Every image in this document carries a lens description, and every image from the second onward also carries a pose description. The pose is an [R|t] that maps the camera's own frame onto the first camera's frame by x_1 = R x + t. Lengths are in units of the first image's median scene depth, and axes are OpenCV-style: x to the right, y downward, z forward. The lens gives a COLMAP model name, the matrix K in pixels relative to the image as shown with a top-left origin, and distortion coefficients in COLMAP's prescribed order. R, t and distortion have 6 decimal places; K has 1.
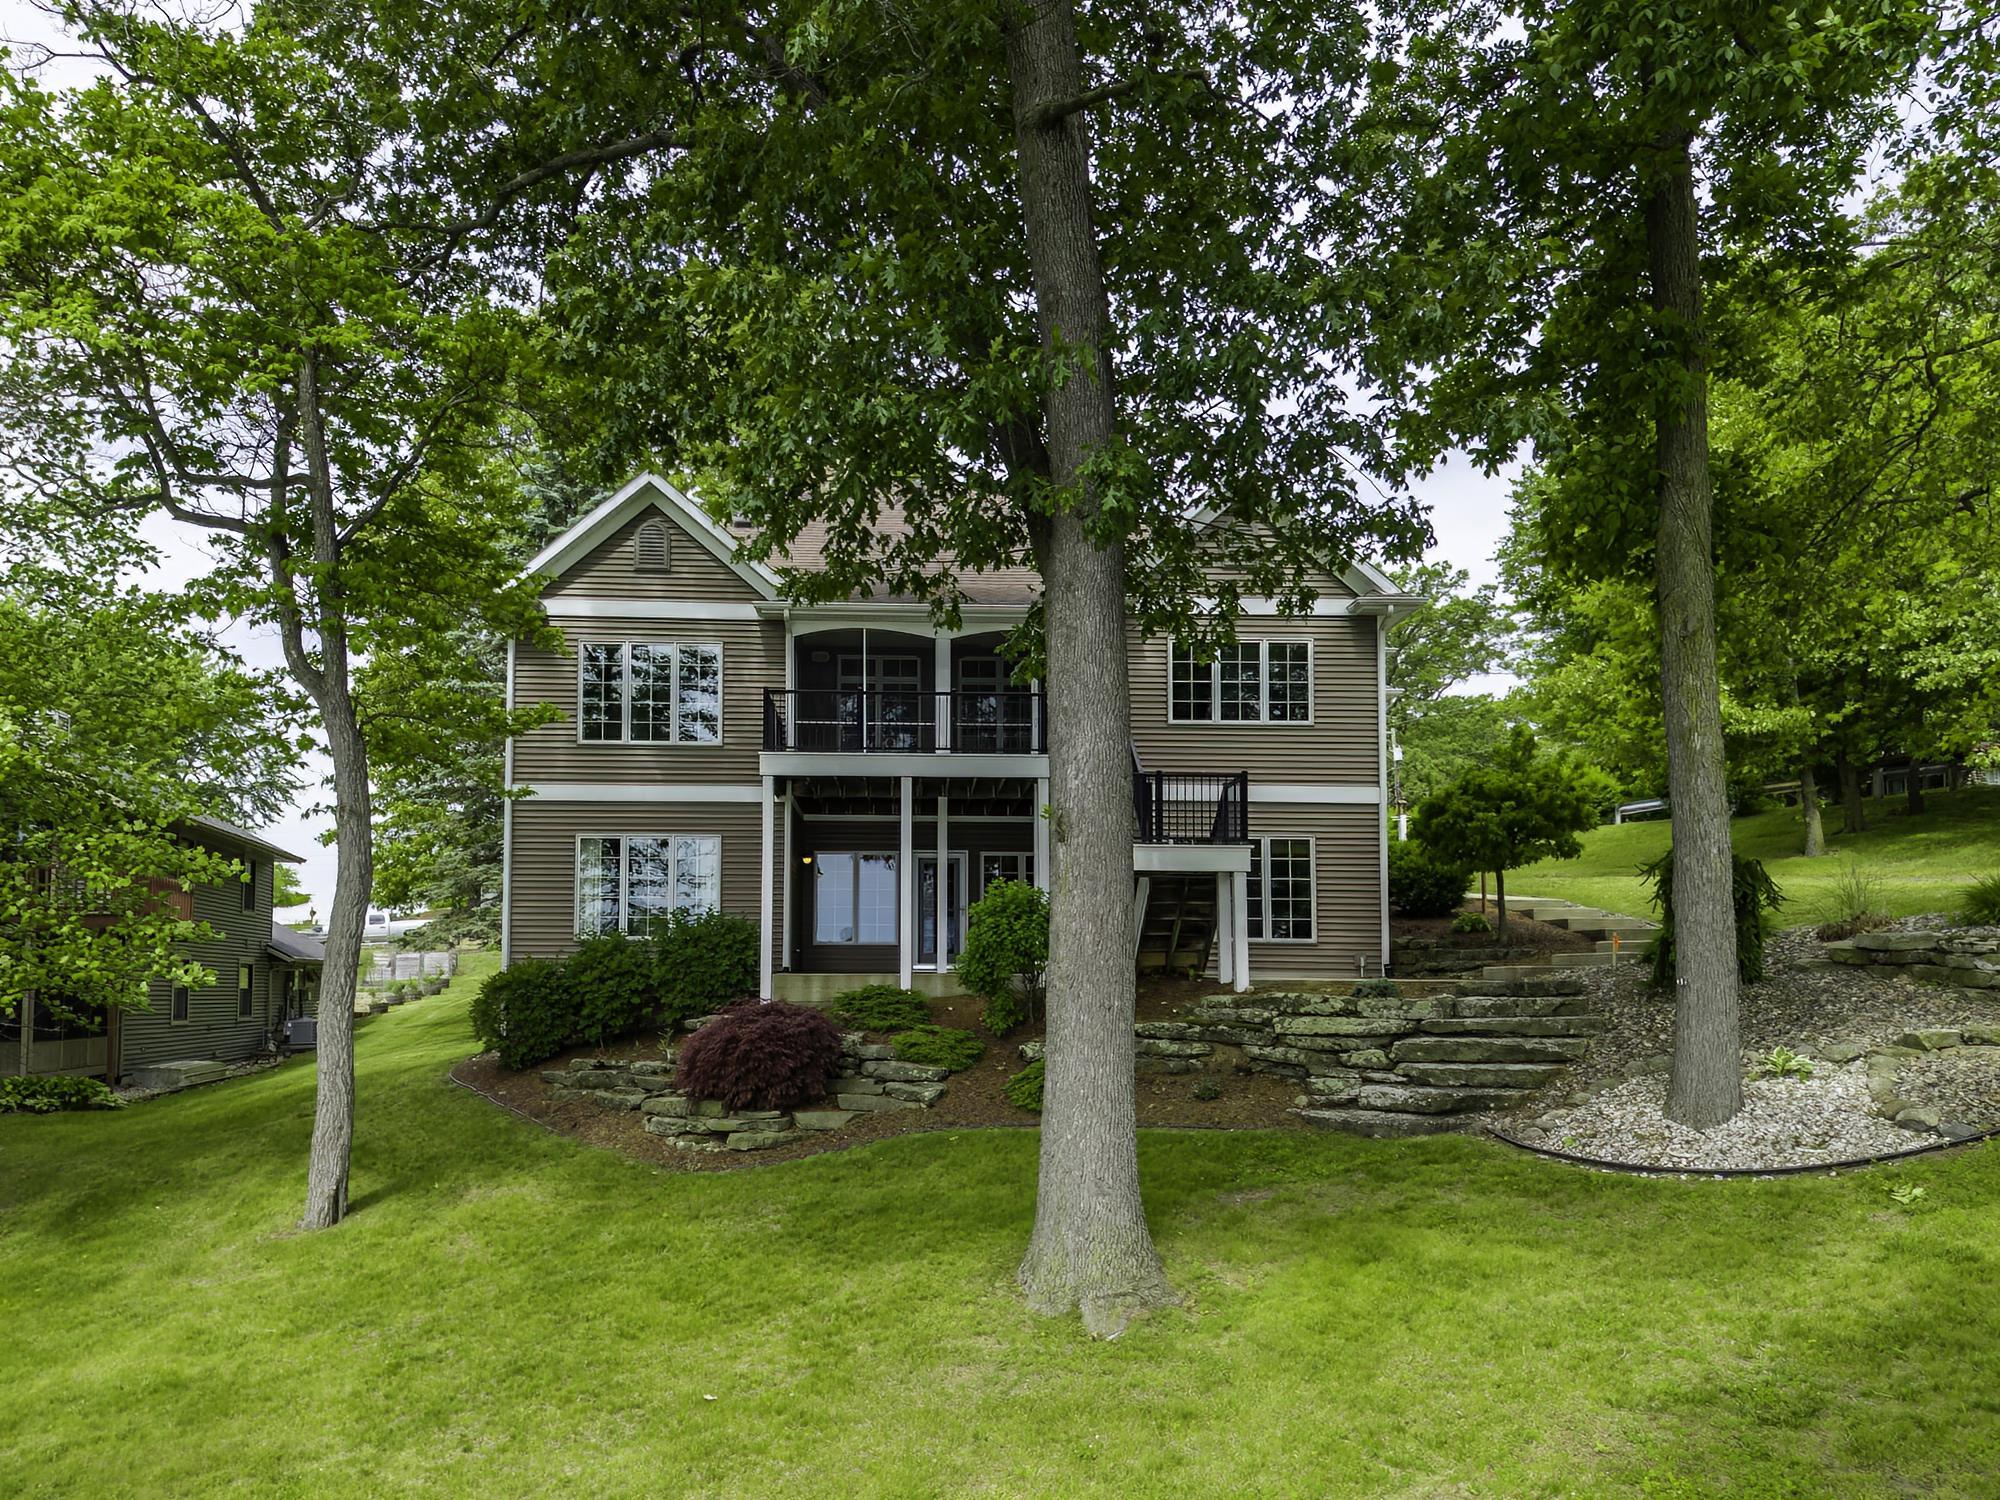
lens RADIAL K [[1349.7, 0, 1000.0], [0, 1349.7, 750.0], [0, 0, 1]] dist [0.079535, -0.073779]
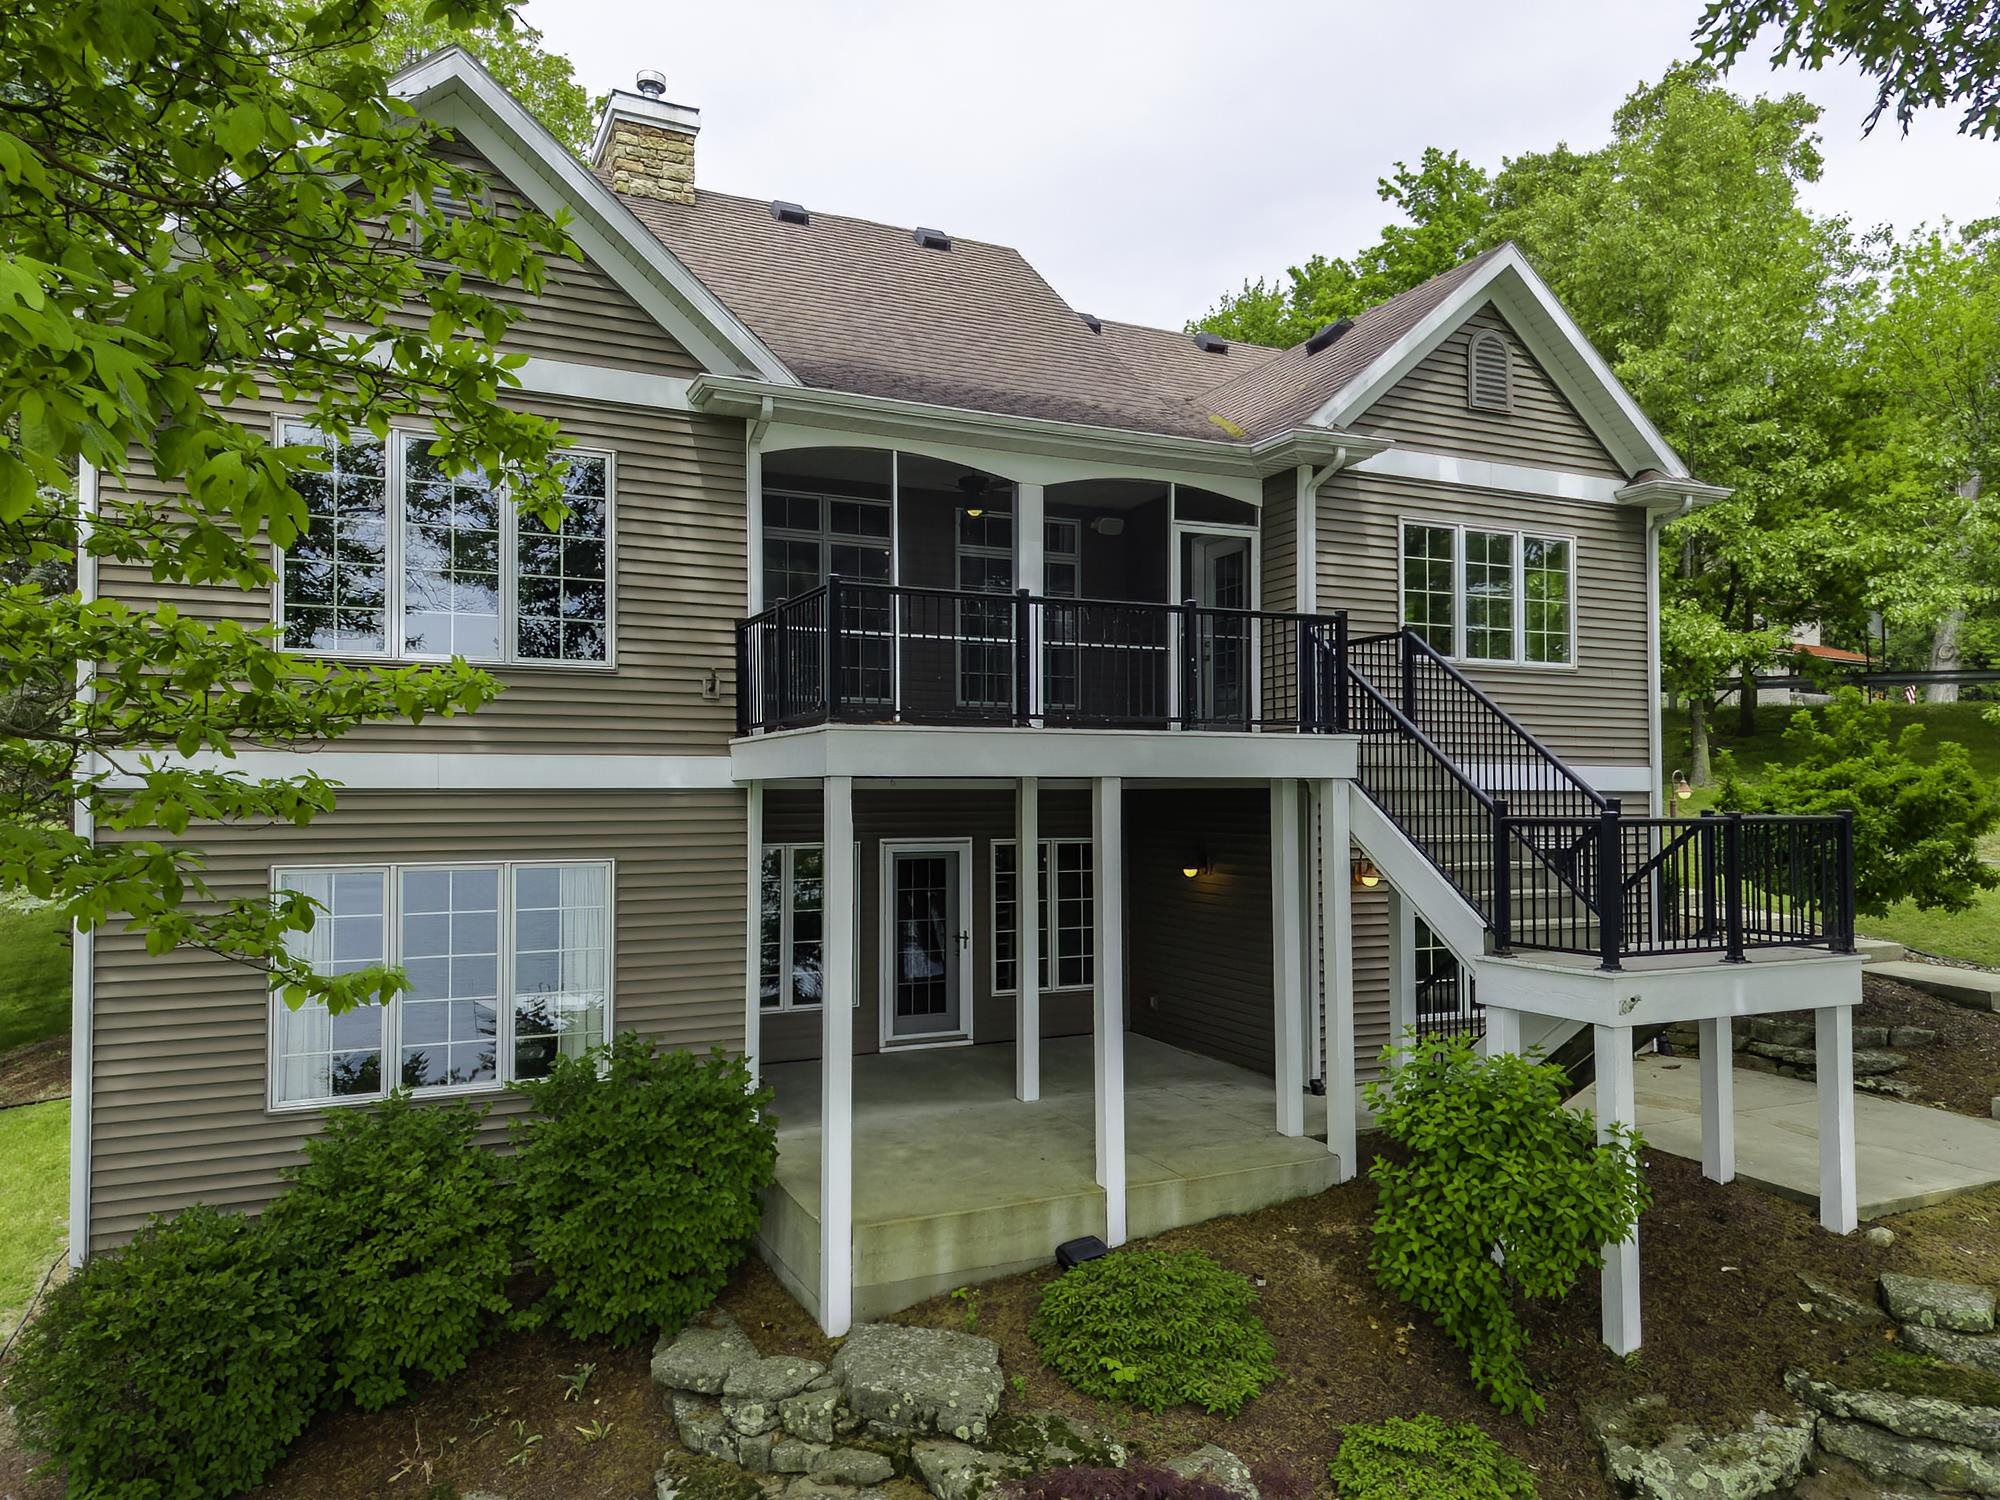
lens RADIAL K [[1349.7, 0, 1000.0], [0, 1349.7, 750.0], [0, 0, 1]] dist [0.079535, -0.073779]
pose [[0.943429, 0.005878, 0.331524, -0.258745], [-0.034345, 0.996197, 0.080073, -0.026116], [-0.329792, -0.086930, 0.940043, 0.583622]]
